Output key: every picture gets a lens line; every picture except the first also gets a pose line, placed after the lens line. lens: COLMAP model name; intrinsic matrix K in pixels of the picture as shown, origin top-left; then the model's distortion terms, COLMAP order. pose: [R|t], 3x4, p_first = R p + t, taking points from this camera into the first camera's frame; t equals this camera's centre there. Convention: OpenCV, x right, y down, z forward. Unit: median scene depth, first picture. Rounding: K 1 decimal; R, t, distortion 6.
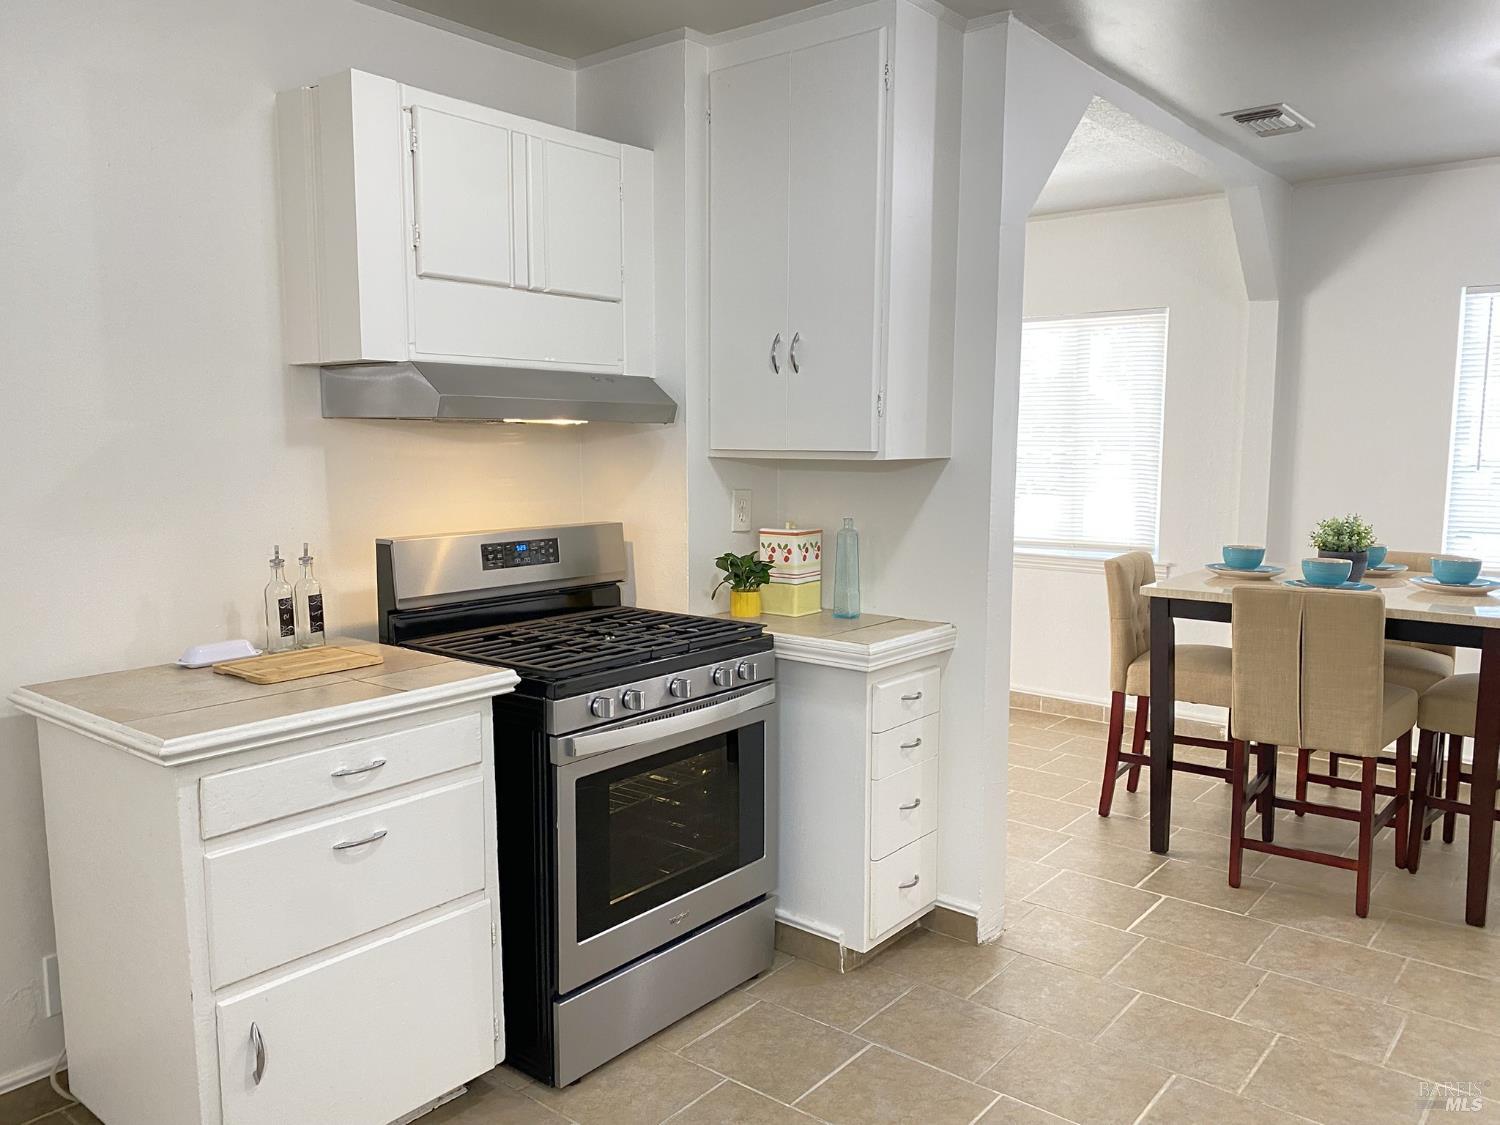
lens RADIAL K [[1135.0, 0, 747.9], [0, 1135.0, 570.4], [0, 0, 1]] dist [0.037891, -0.047857]
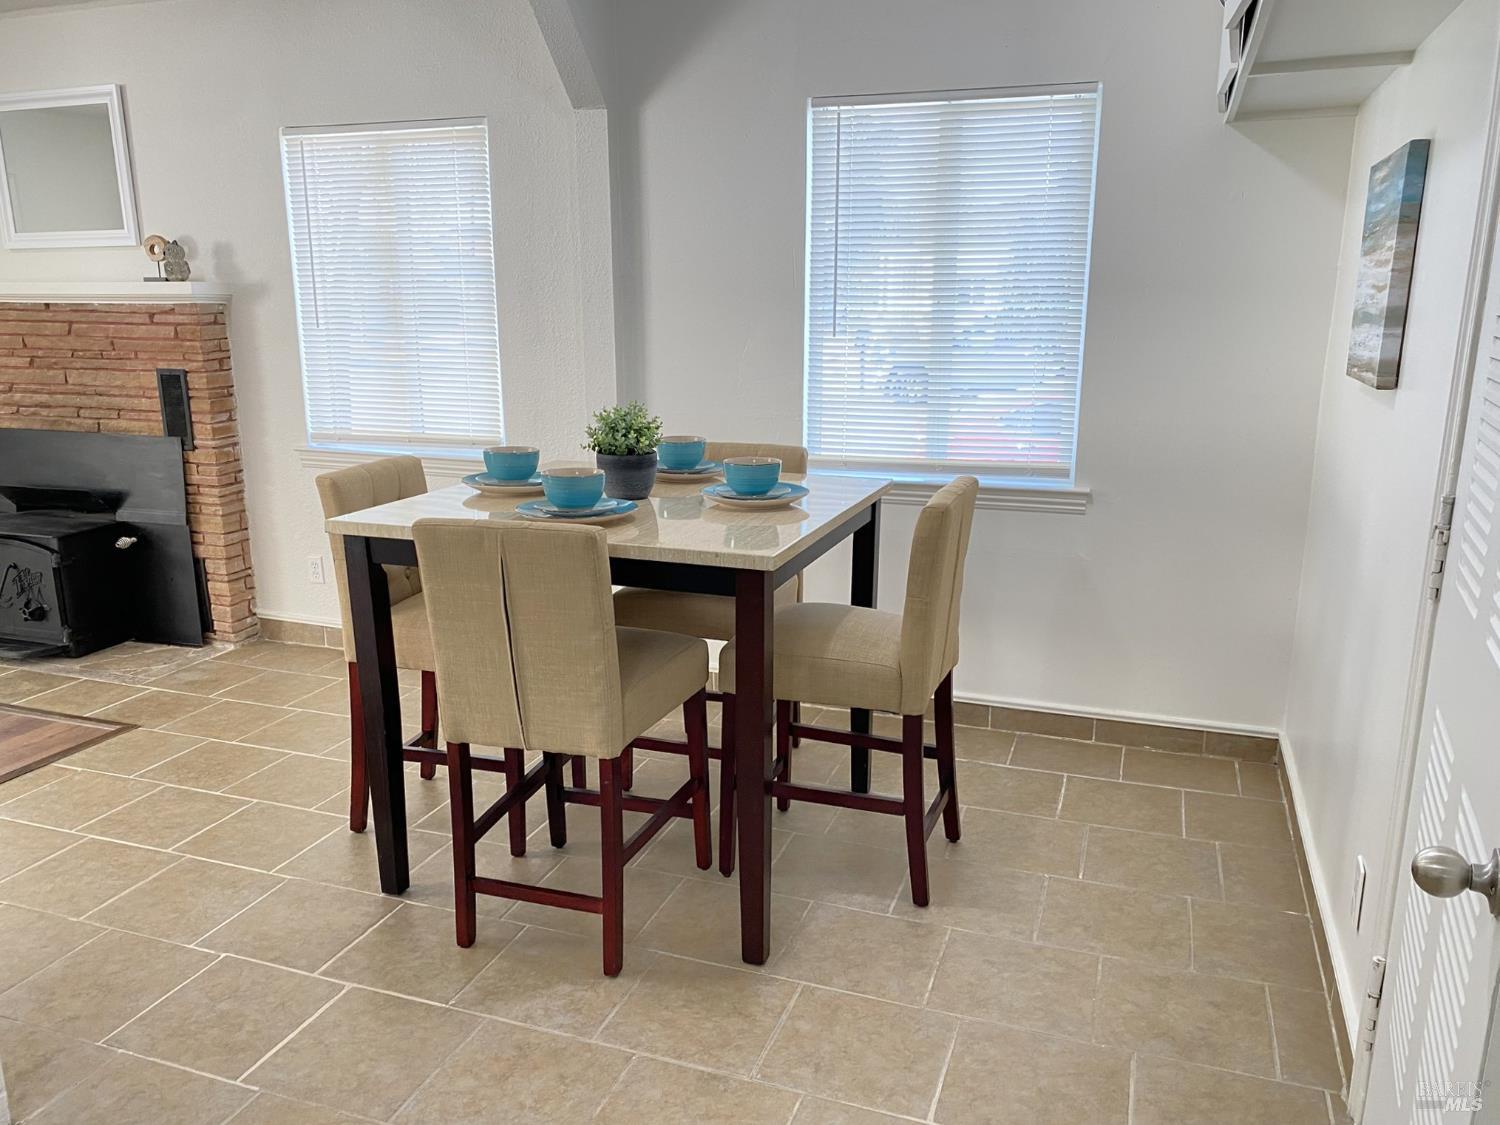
lens RADIAL K [[1135.0, 0, 759.4], [0, 1135.0, 574.4], [0, 0, 1]] dist [0.037891, -0.047857]
pose [[0.939389, -0.080469, 0.333276, 0.418882], [0.040240, 0.991226, 0.125907, -0.033151], [-0.340483, -0.104864, 0.934385, 0.338843]]
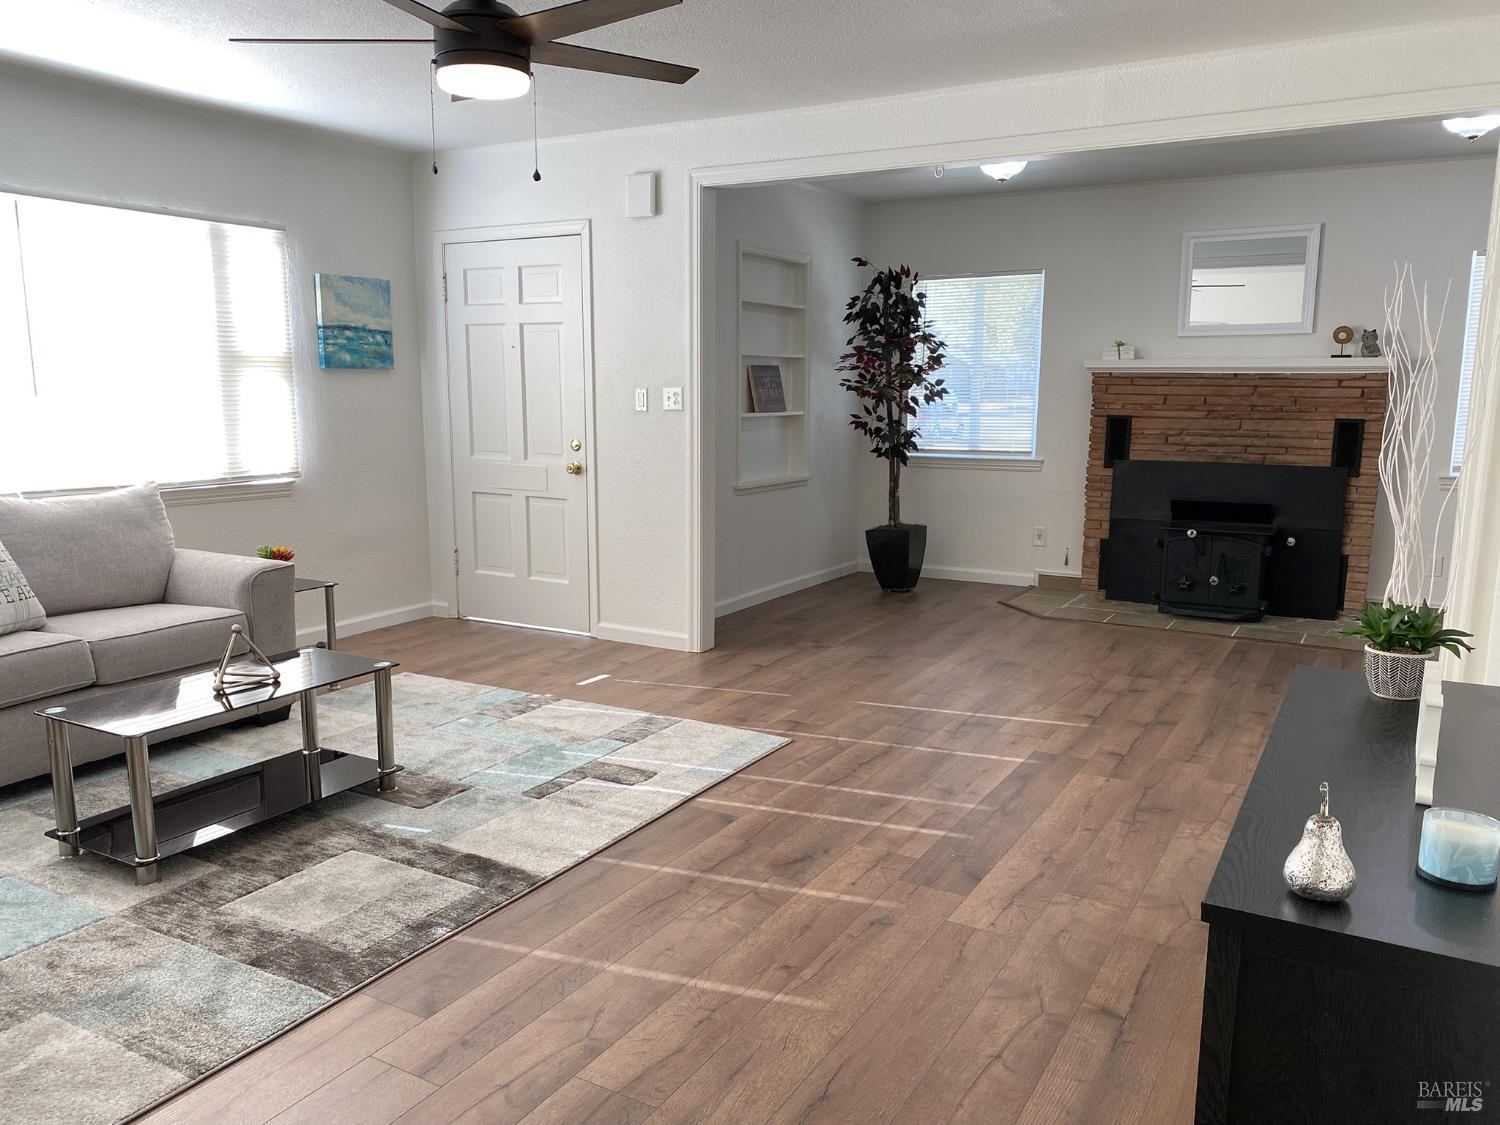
lens RADIAL K [[1135.0, 0, 729.4], [0, 1135.0, 563.5], [0, 0, 1]] dist [0.037891, -0.047857]
pose [[0.991903, -0.017812, 0.125740, -1.051837], [0.013428, 0.999275, 0.035628, 0.028157], [-0.126284, -0.033651, 0.991423, 0.100904]]
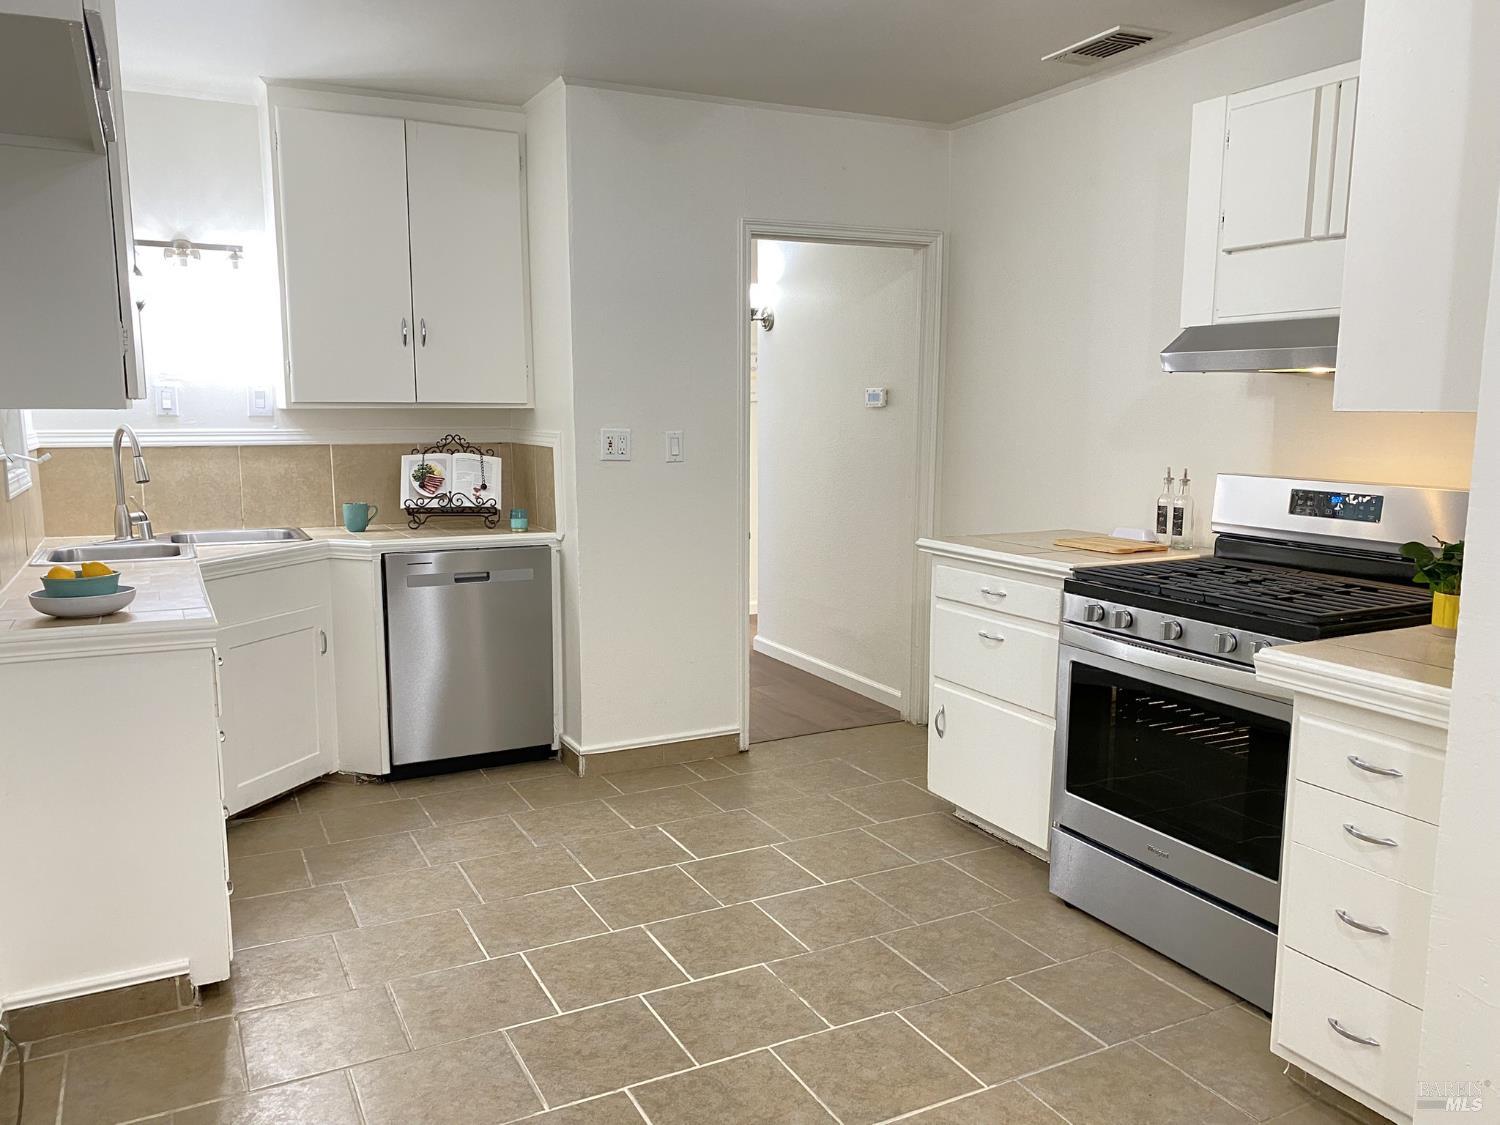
lens RADIAL K [[1135.0, 0, 743.6], [0, 1135.0, 562.9], [0, 0, 1]] dist [0.037891, -0.047857]
pose [[-0.383667, 0.132106, -0.913973, 0.837046], [-0.113613, 0.975444, 0.188684, -0.087412], [0.916456, 0.176231, -0.359237, 0.820935]]
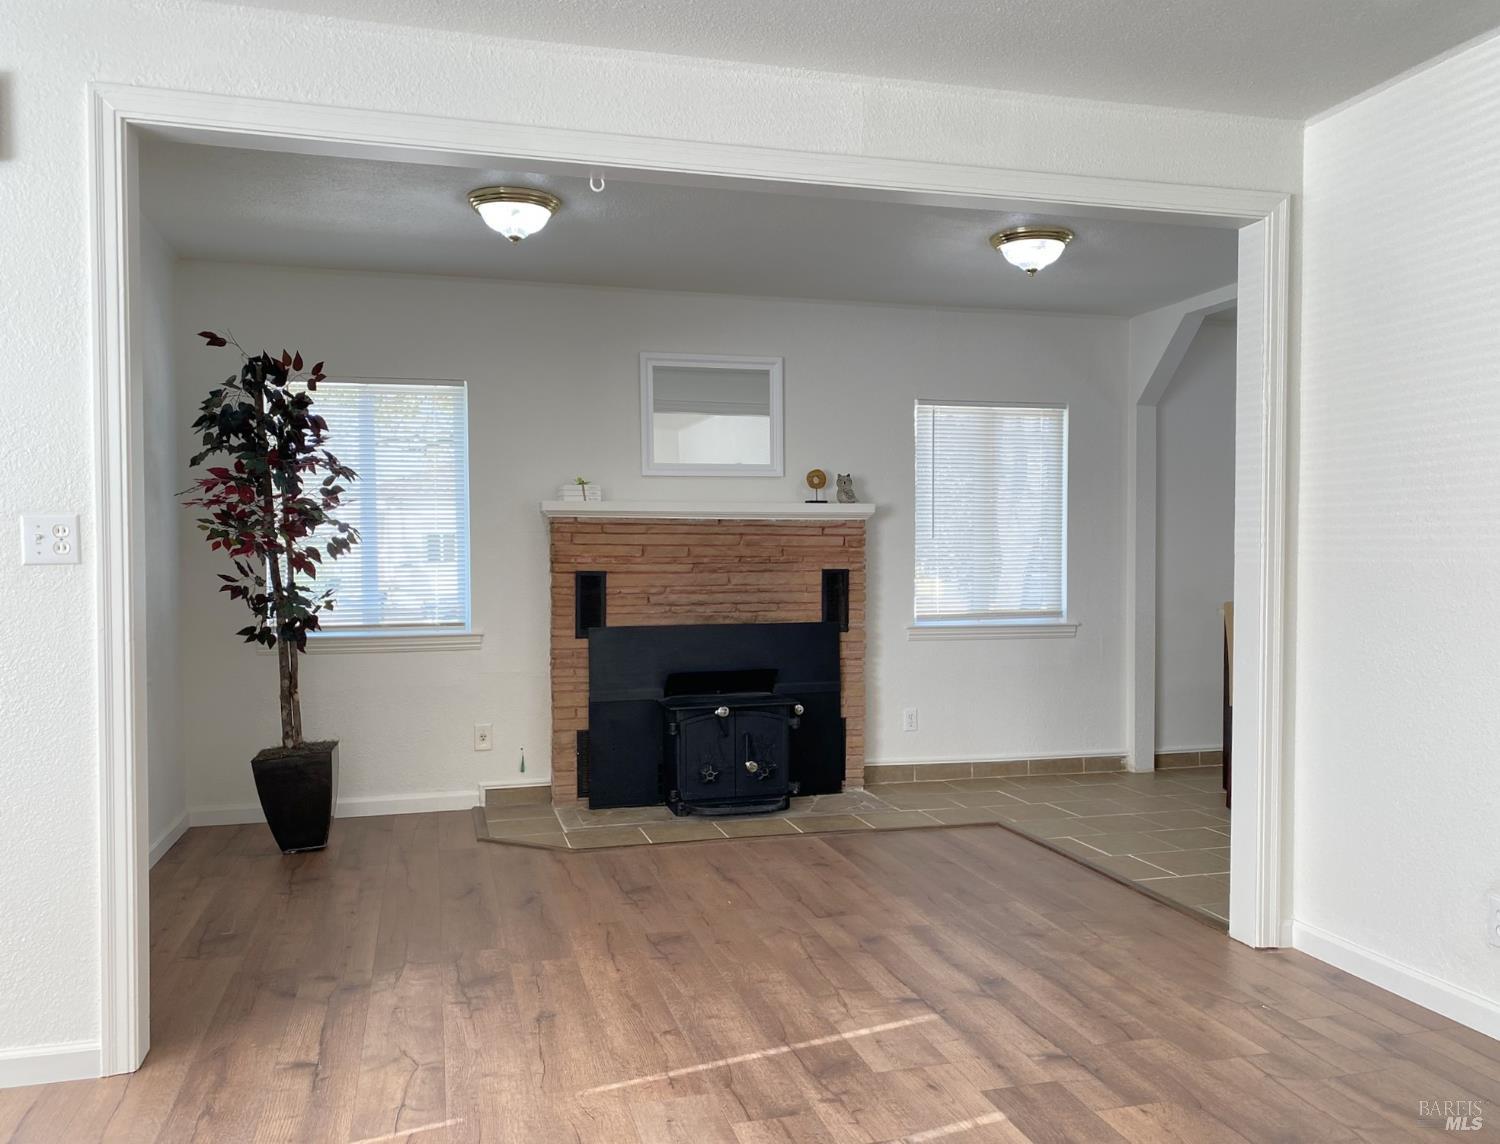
lens RADIAL K [[1171.3, 0, 765.8], [0, 1171.3, 586.7], [0, 0, 1]] dist [0.019889, -0.035870]
pose [[0.587997, -0.025295, 0.808468, -1.290558], [0.101233, 0.993953, -0.042528, -0.040229], [-0.802504, 0.106850, 0.587002, 0.916916]]
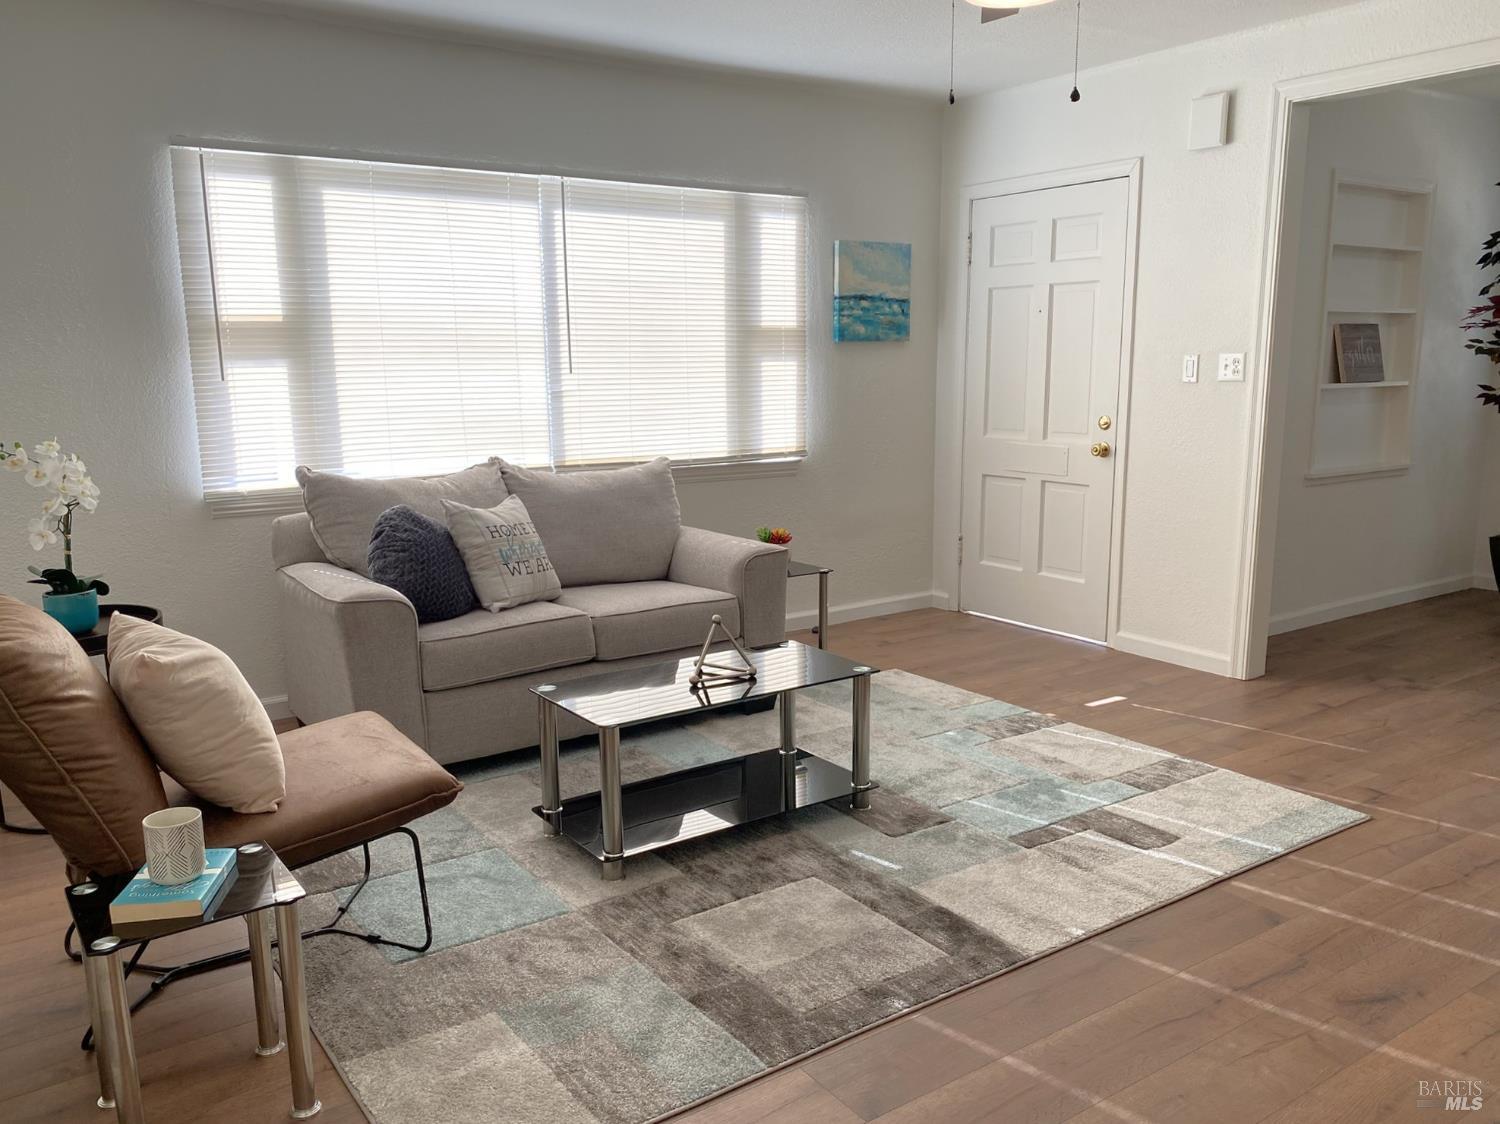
lens RADIAL K [[1135.0, 0, 742.6], [0, 1135.0, 591.1], [0, 0, 1]] dist [0.037891, -0.047857]
pose [[0.951166, 0.049198, -0.304734, -1.048608], [-0.024038, 0.996025, 0.085774, 0.008682], [0.307742, -0.074260, 0.948568, 0.268483]]
